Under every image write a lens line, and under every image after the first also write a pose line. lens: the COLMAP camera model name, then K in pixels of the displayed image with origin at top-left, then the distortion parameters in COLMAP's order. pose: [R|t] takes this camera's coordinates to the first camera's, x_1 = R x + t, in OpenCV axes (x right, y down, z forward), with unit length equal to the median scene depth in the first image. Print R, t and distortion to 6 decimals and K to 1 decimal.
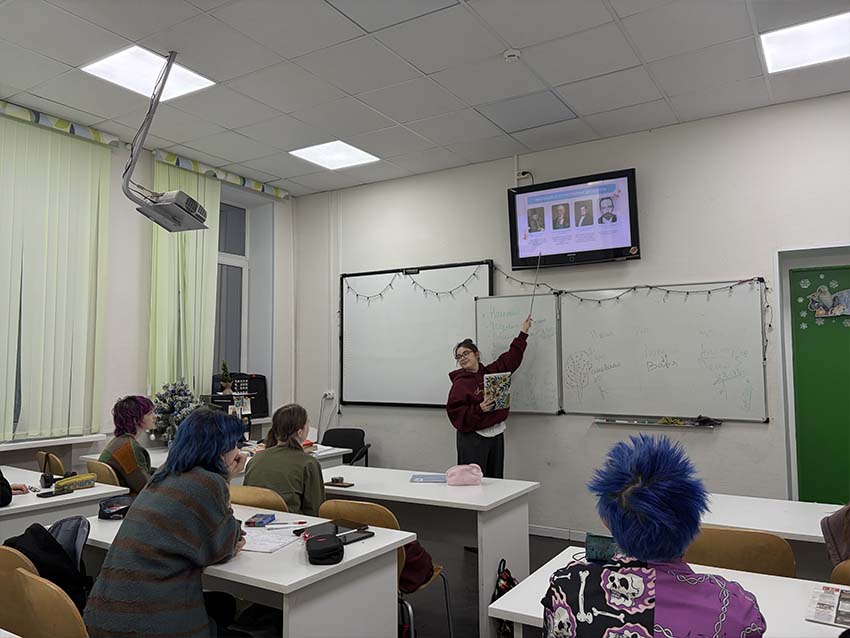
lens RADIAL K [[637.6, 0, 421.3], [0, 637.6, 321.9], [0, 0, 1]] dist [0.014927, -0.012770]
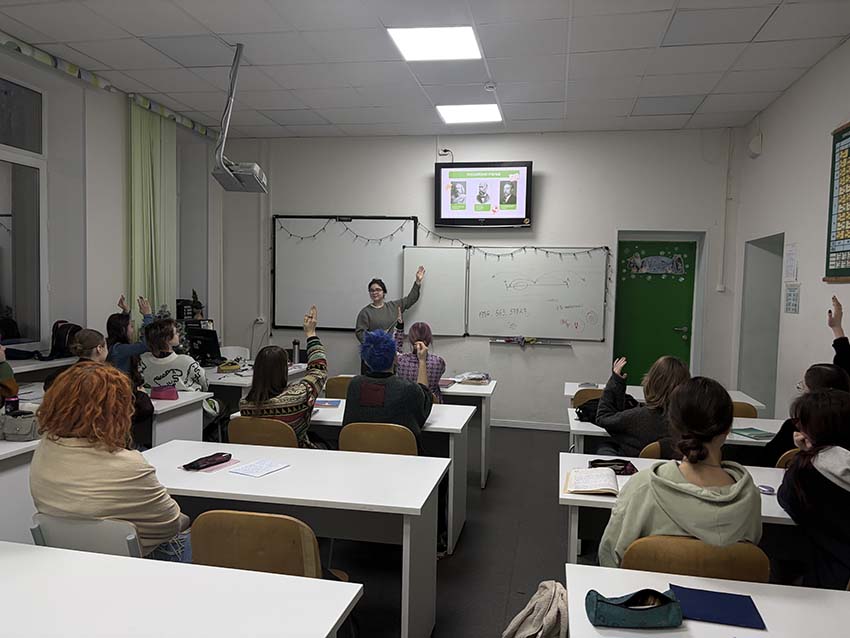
lens RADIAL K [[637.6, 0, 429.6], [0, 637.6, 318.6], [0, 0, 1]] dist [0.014927, -0.012770]
pose [[0.929298, 0.006078, 0.369282, -0.347425], [-0.051352, 0.992279, 0.112896, -0.041968], [-0.365744, -0.123877, 0.922434, -0.217473]]
